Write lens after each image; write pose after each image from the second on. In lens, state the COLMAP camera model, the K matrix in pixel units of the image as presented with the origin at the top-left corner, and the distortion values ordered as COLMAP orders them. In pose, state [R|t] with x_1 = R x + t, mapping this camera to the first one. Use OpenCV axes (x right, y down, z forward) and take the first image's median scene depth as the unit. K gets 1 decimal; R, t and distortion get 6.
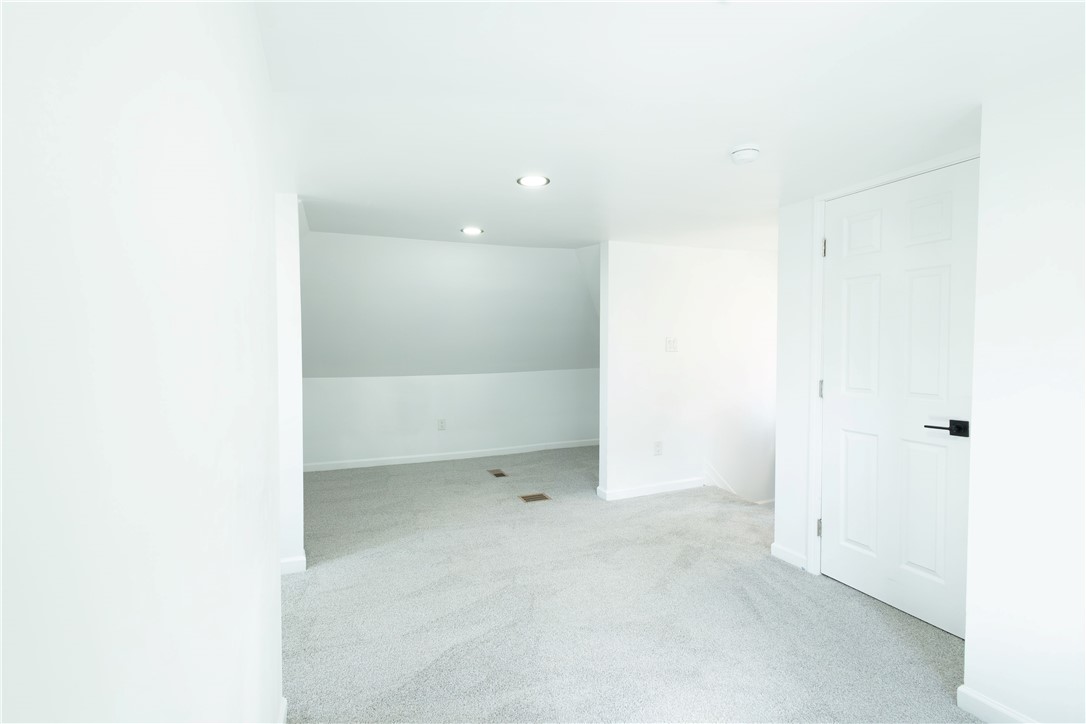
lens RADIAL K [[508.1, 0, 546.7], [0, 508.1, 360.8], [0, 0, 1]] dist [0.001995, 0.000267]
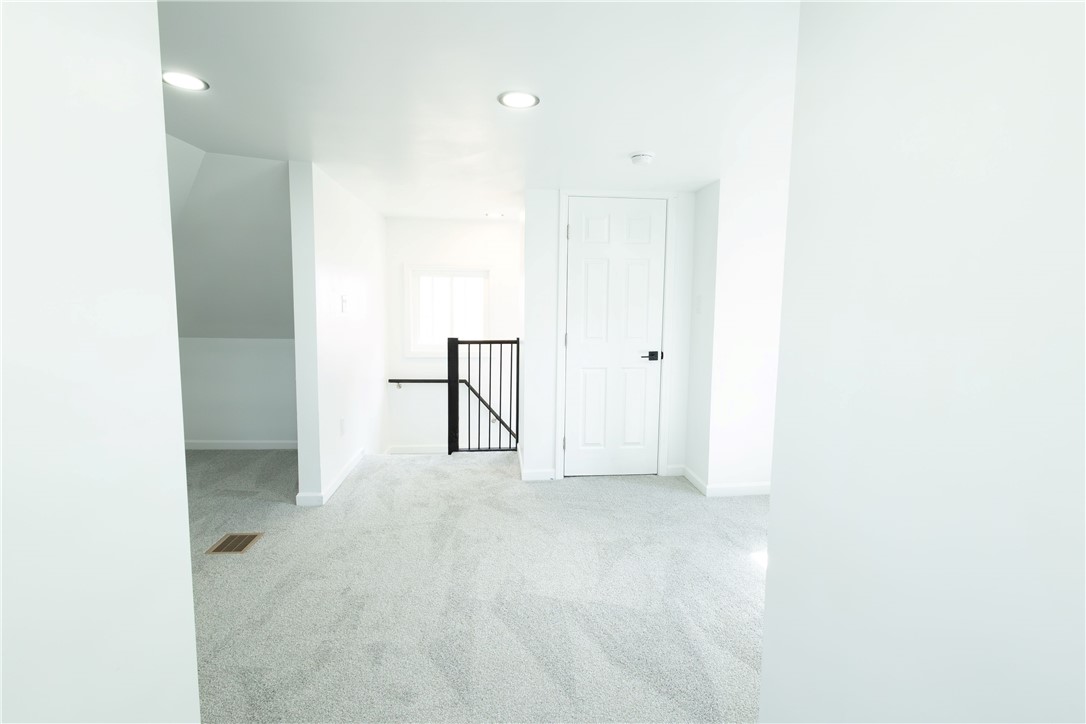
lens RADIAL K [[508.1, 0, 546.7], [0, 508.1, 360.8], [0, 0, 1]] dist [0.001995, 0.000267]
pose [[0.284120, -0.081503, 0.955318, -0.765067], [0.020717, 0.996670, 0.078869, 0.004232], [-0.958565, -0.002617, 0.284863, 0.687996]]
